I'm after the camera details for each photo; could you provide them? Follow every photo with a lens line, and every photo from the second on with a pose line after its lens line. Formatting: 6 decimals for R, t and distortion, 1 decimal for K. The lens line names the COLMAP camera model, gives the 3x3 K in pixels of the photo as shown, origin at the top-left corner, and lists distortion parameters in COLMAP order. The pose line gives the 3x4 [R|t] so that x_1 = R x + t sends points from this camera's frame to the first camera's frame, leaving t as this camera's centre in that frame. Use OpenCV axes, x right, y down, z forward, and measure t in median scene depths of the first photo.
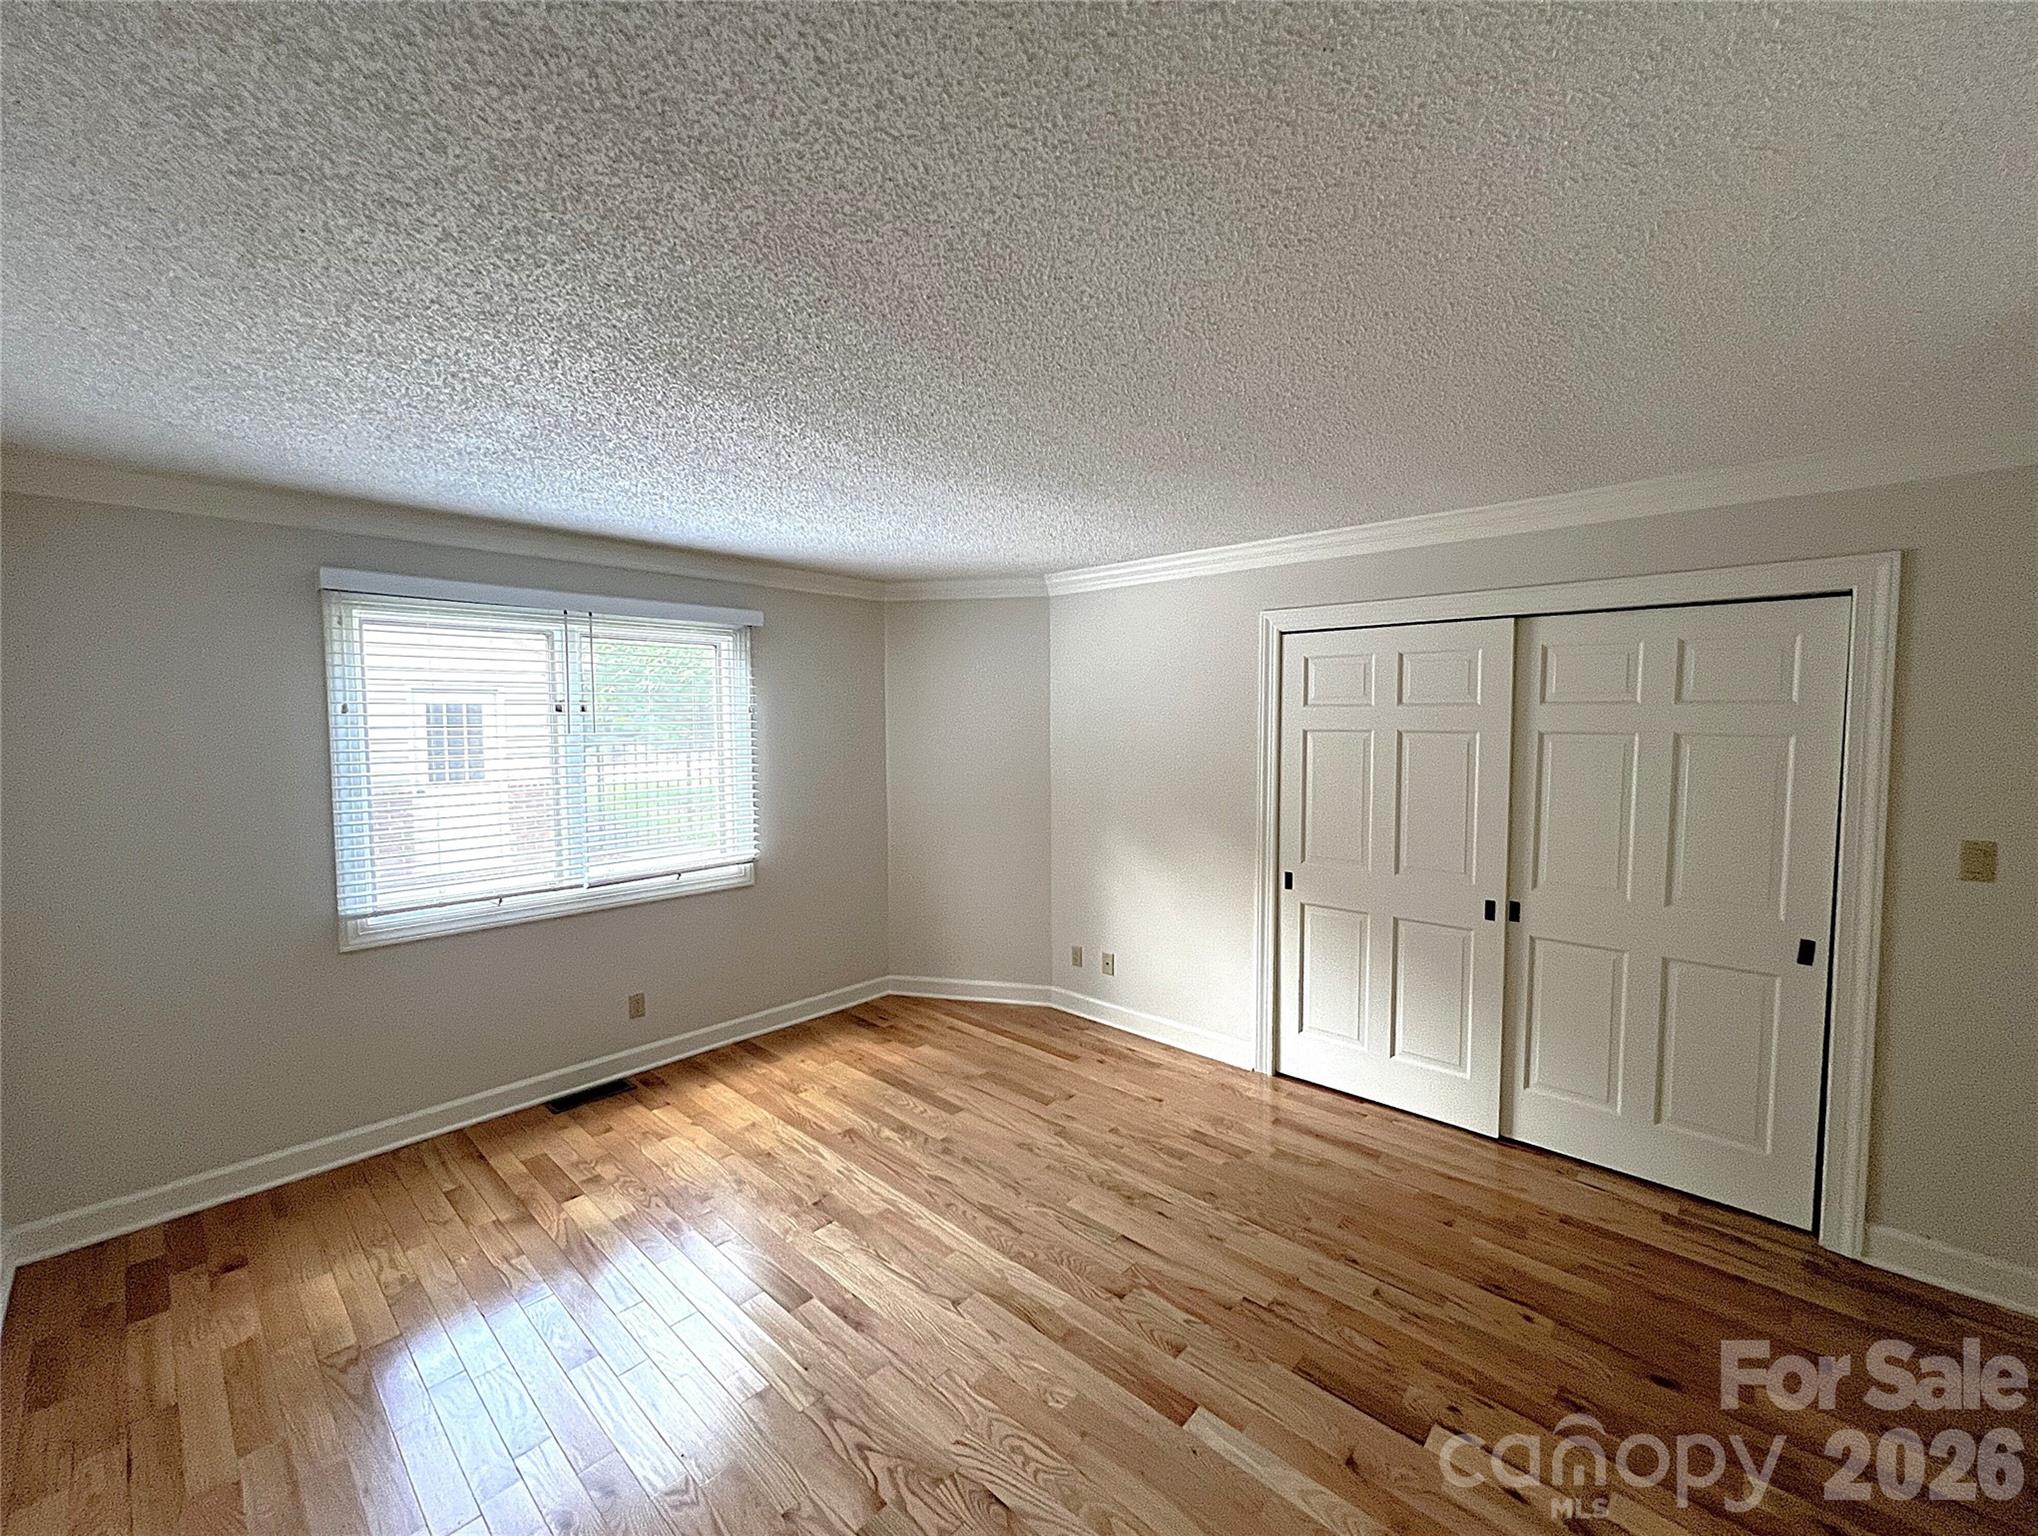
lens RADIAL K [[827.8, 0, 1019.0], [0, 827.8, 768.0], [0, 0, 1]] dist [-0.000259, 0.000239]
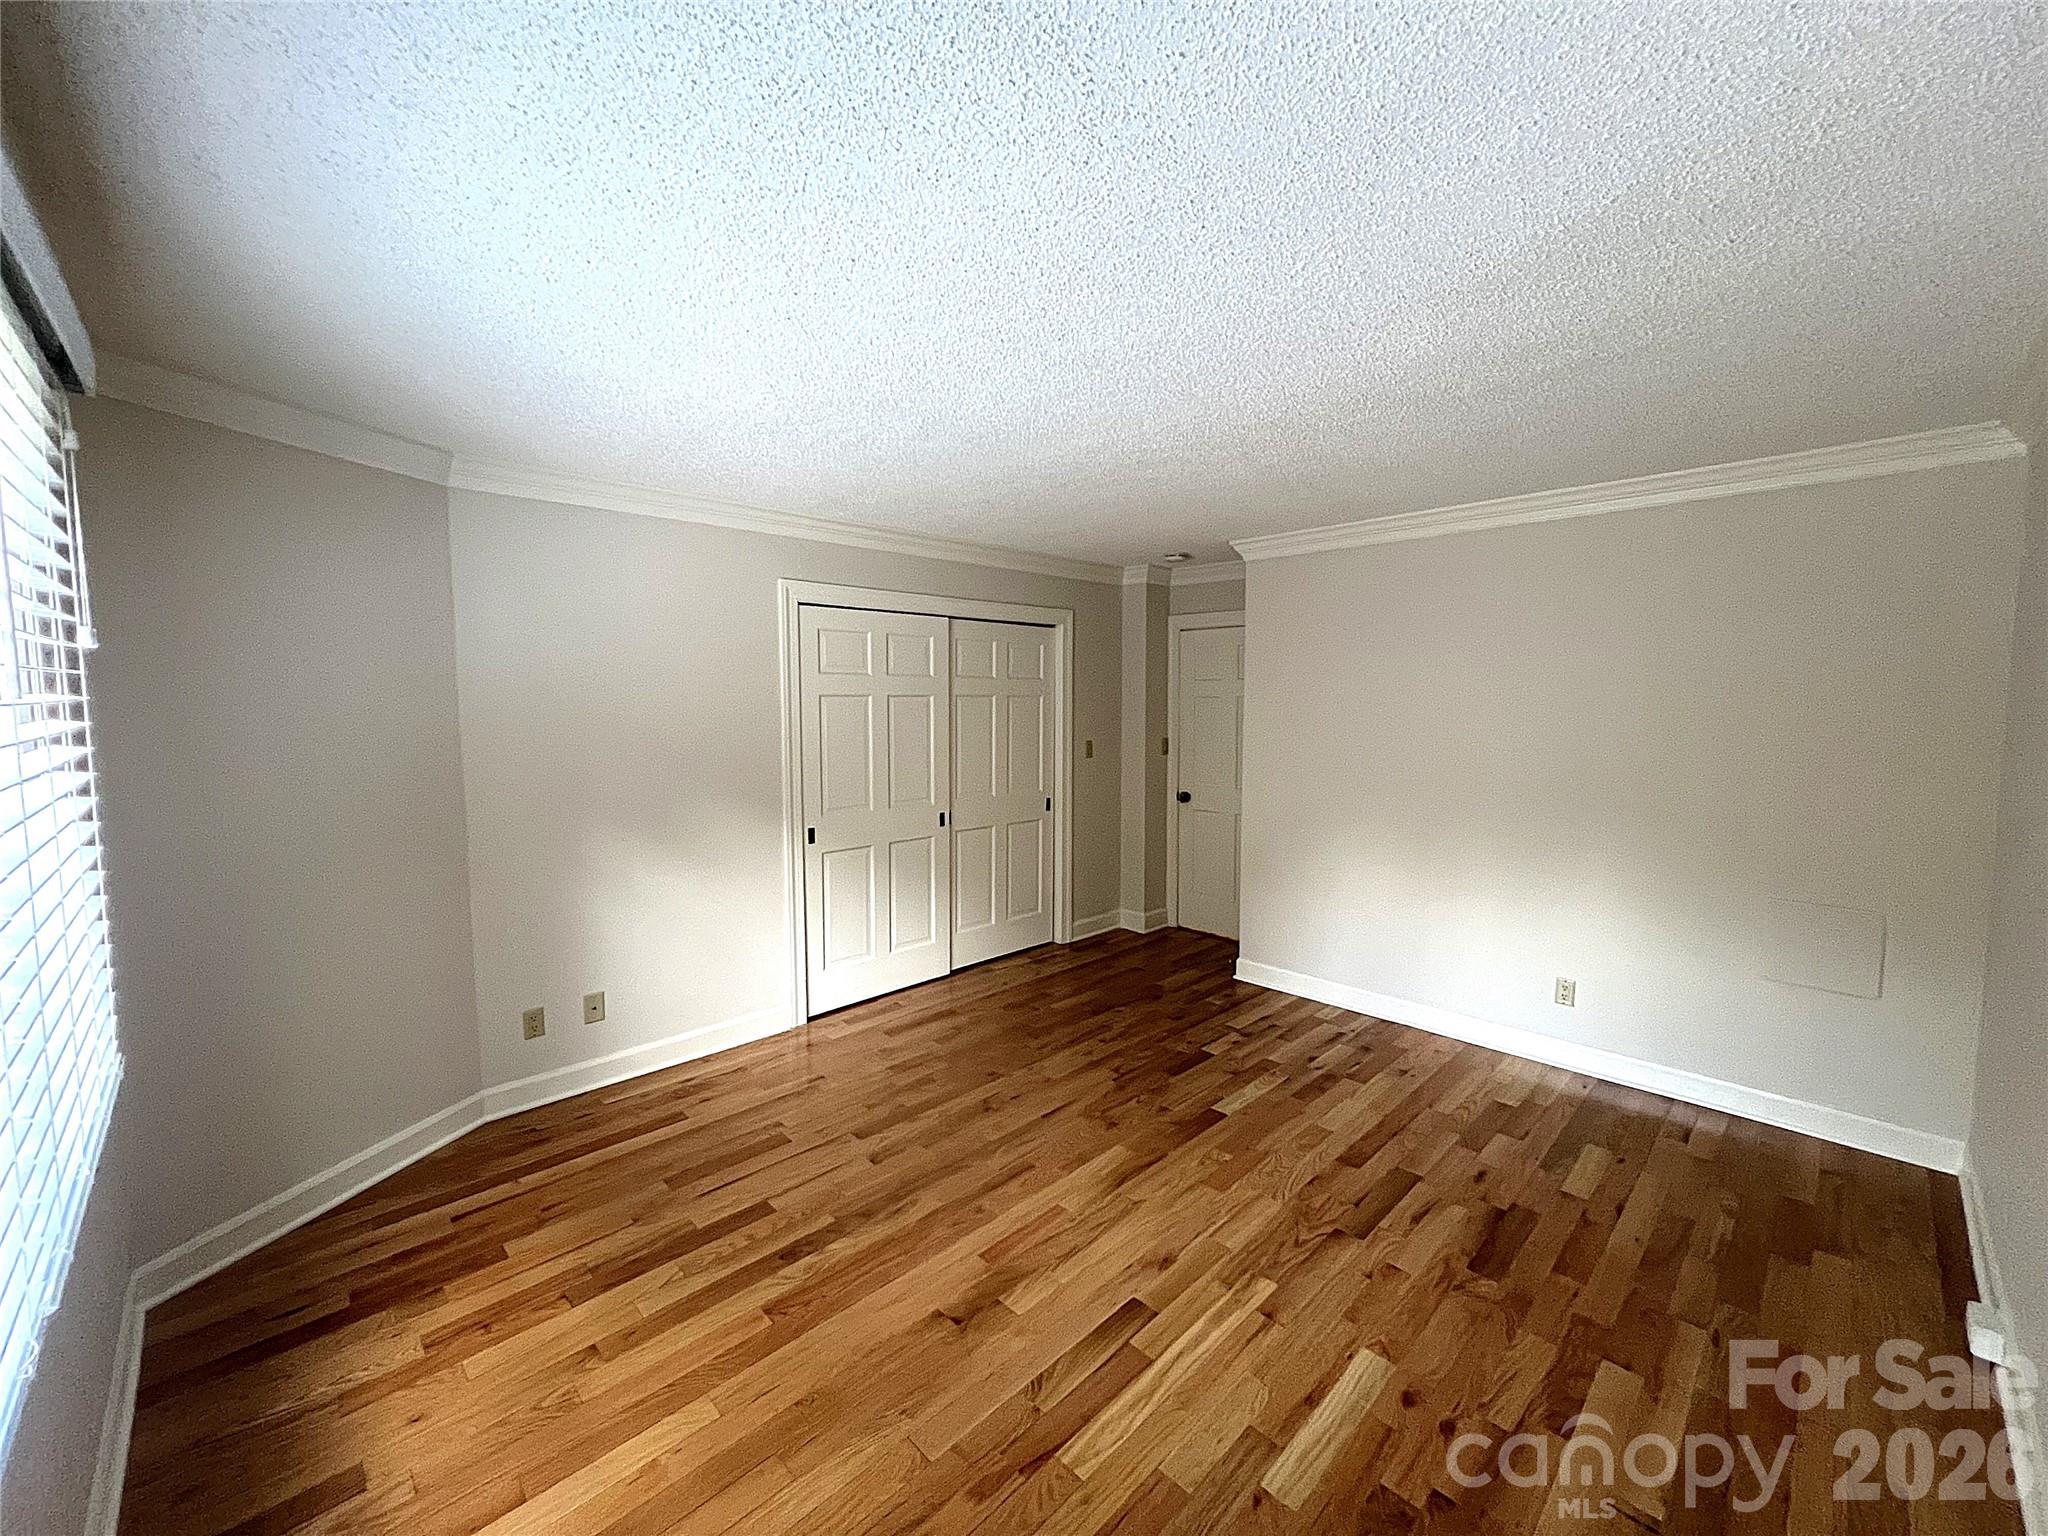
lens RADIAL K [[820.9, 0, 1024.0], [0, 820.9, 768.0], [0, 0, 1]] dist [0.001692, 0.000062]
pose [[0.051112, -0.086570, 0.994934, -0.831153], [0.062007, 0.994589, 0.083354, -0.027523], [-0.996766, 0.057432, 0.056203, 0.767860]]
